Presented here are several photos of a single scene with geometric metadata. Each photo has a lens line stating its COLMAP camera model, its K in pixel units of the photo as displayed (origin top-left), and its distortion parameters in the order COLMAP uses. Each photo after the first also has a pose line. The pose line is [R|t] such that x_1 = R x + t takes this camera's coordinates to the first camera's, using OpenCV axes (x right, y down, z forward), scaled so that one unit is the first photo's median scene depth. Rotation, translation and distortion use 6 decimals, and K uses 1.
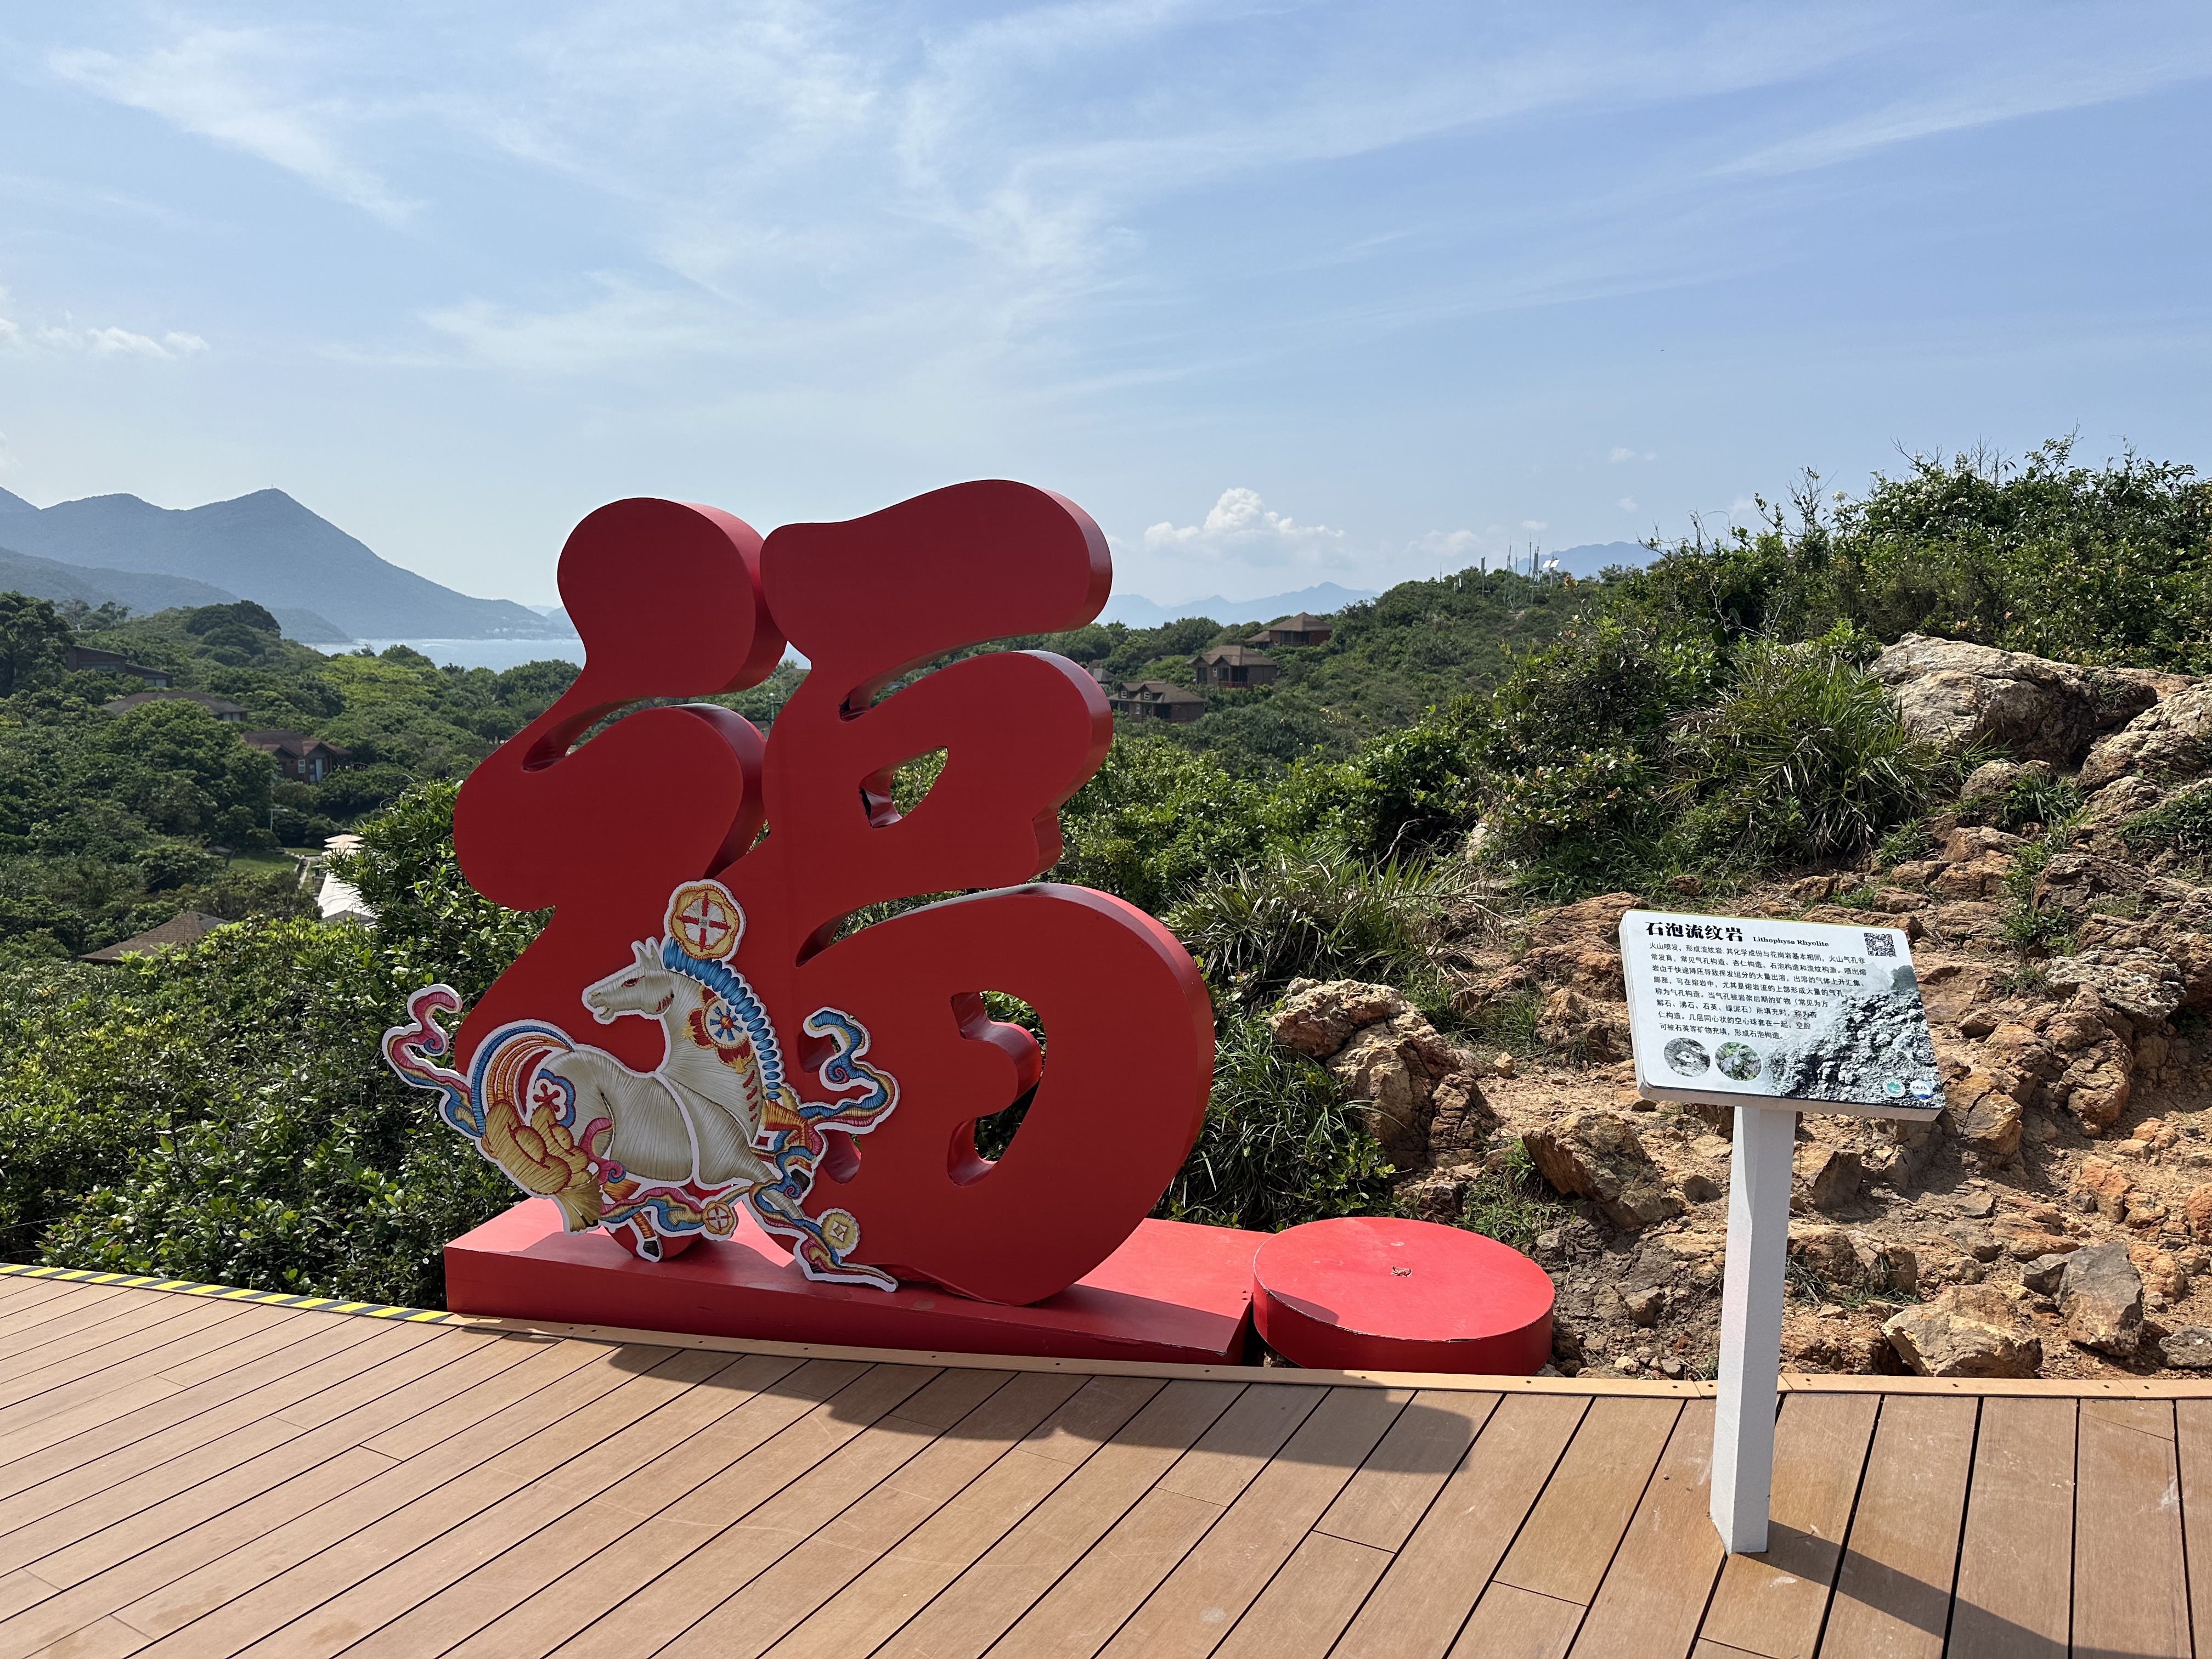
lens RADIAL K [[1522.9, 0, 1106.0], [0, 1522.9, 829.5], [0, 0, 1]] dist [0.011669, -0.001952]
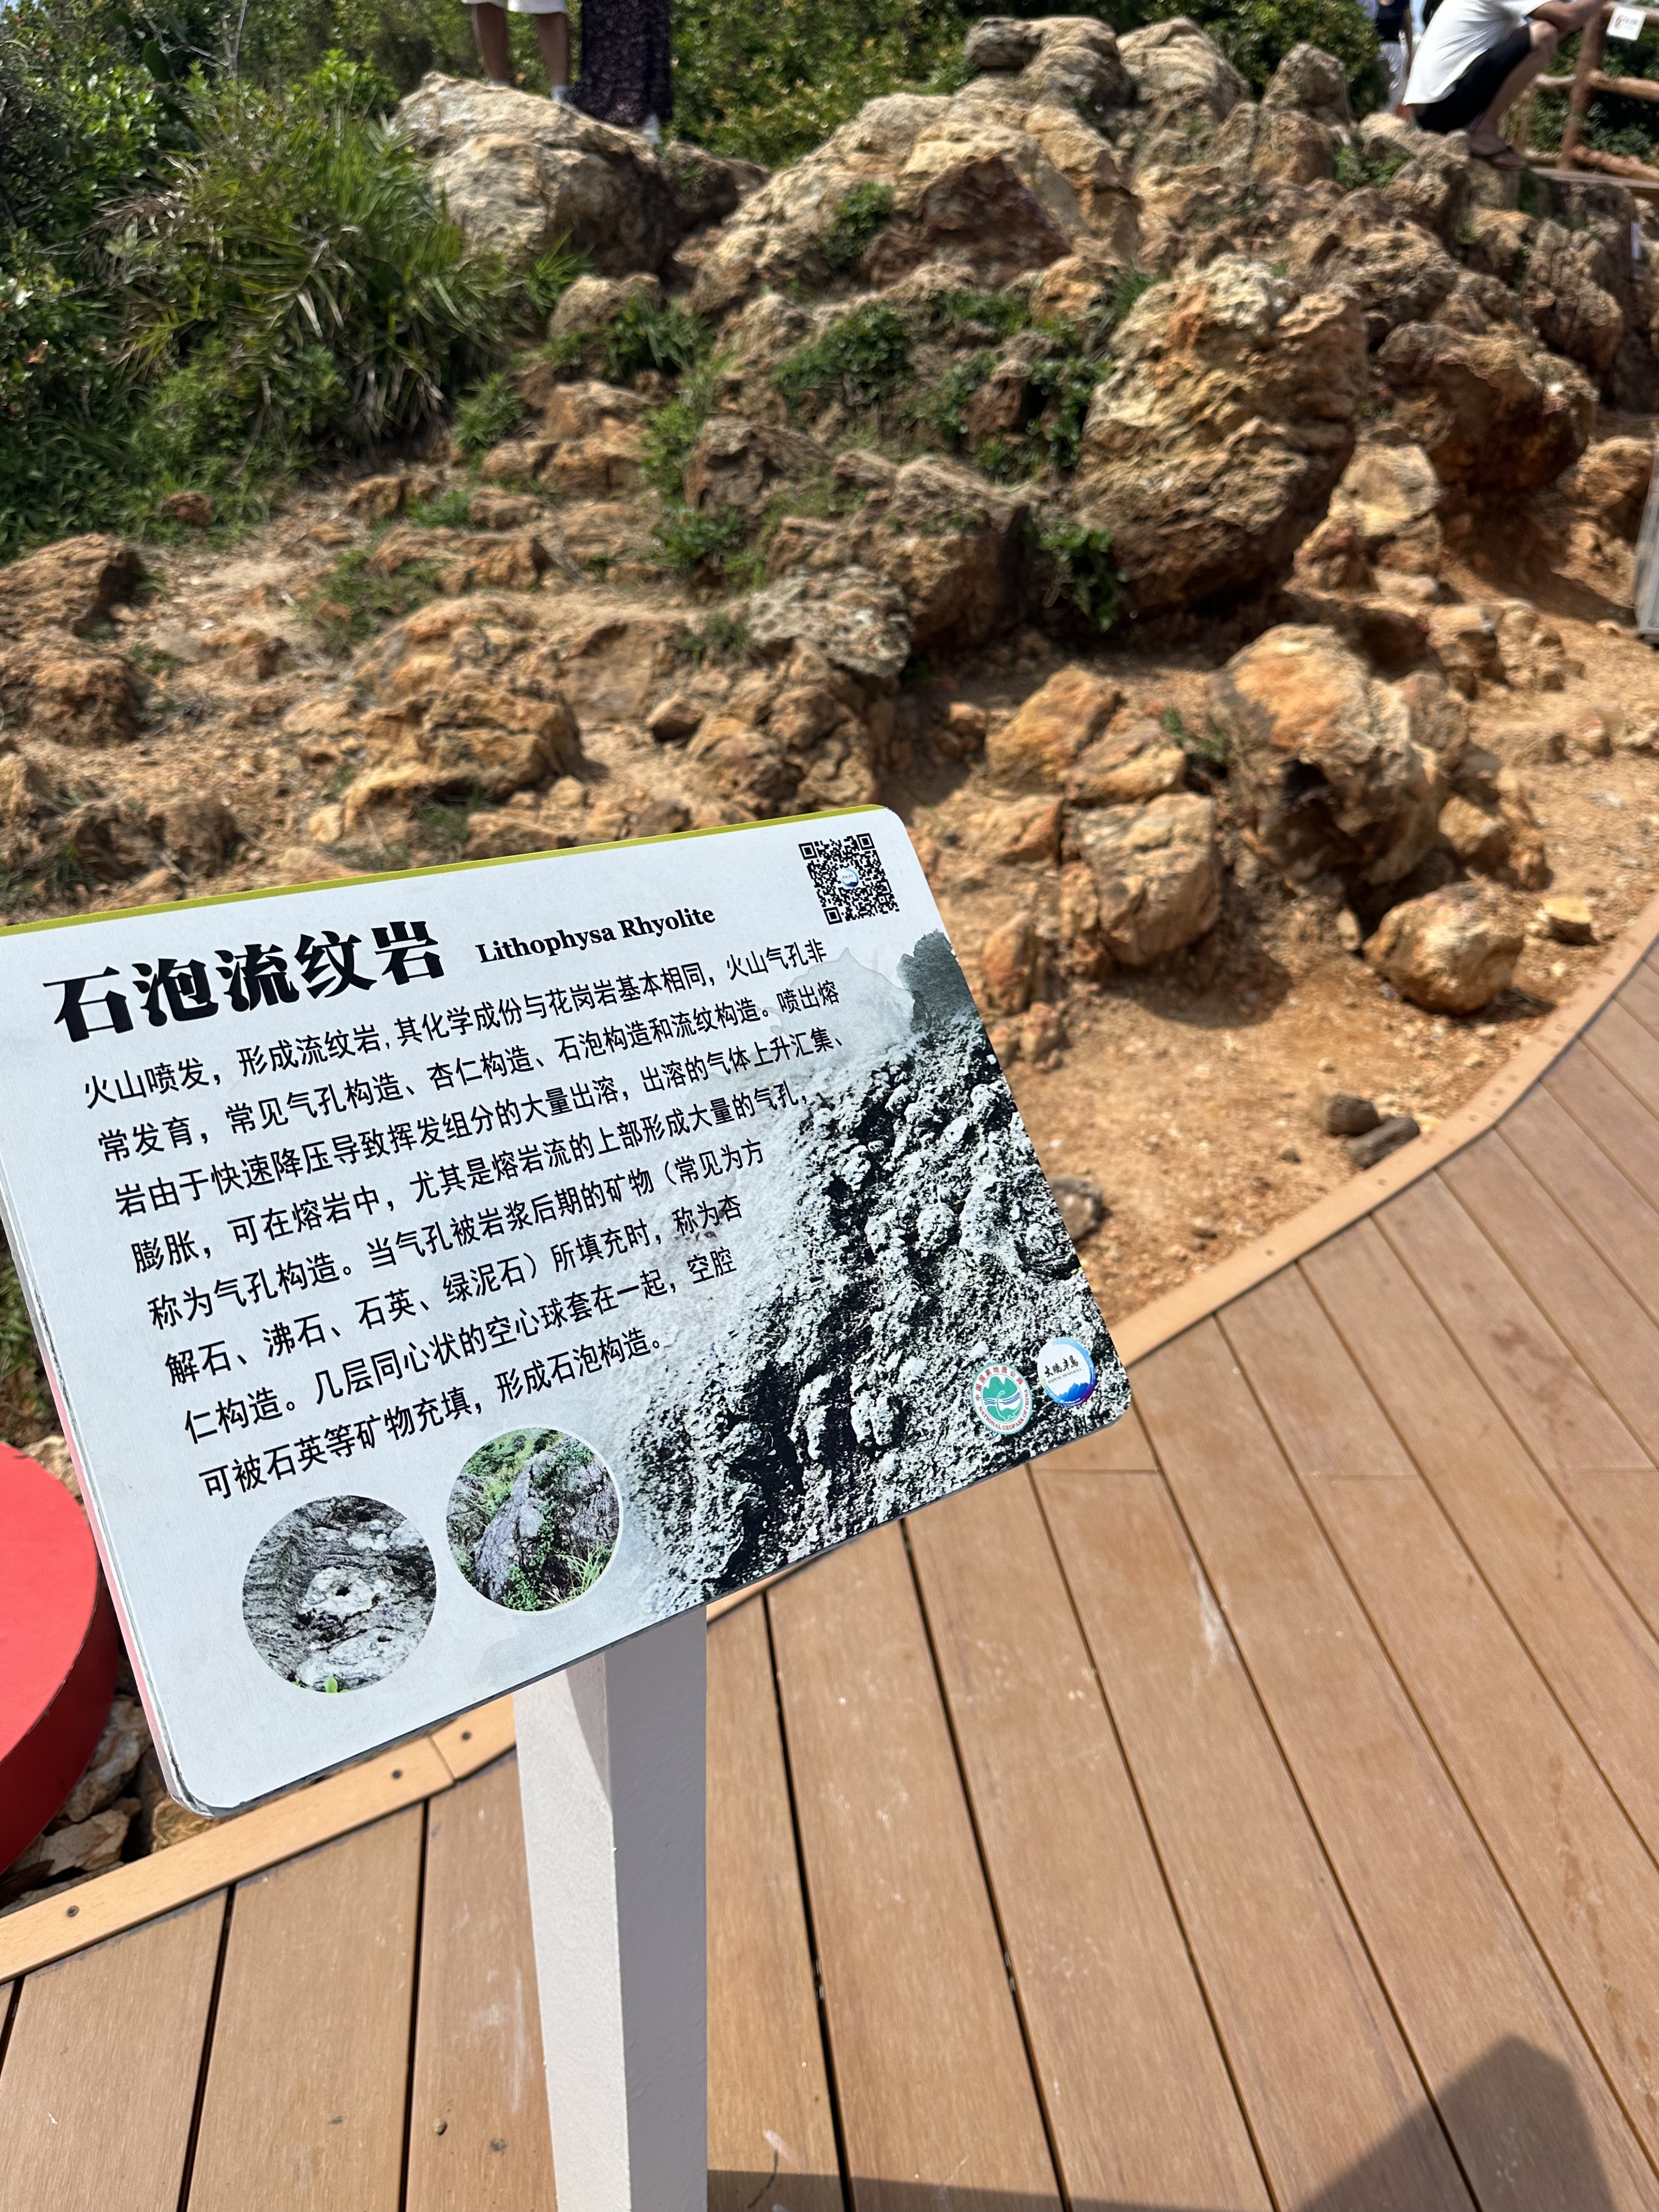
lens RADIAL K [[1673.3, 0, 829.5], [0, 1673.3, 1106.0], [0, 0, 1]] dist [0.110188, -0.162024]
pose [[0.760902, -0.305916, 0.572226, 0.293860], [0.062676, 0.912414, 0.404440, -0.018626], [-0.645832, -0.271874, 0.713432, 0.741313]]
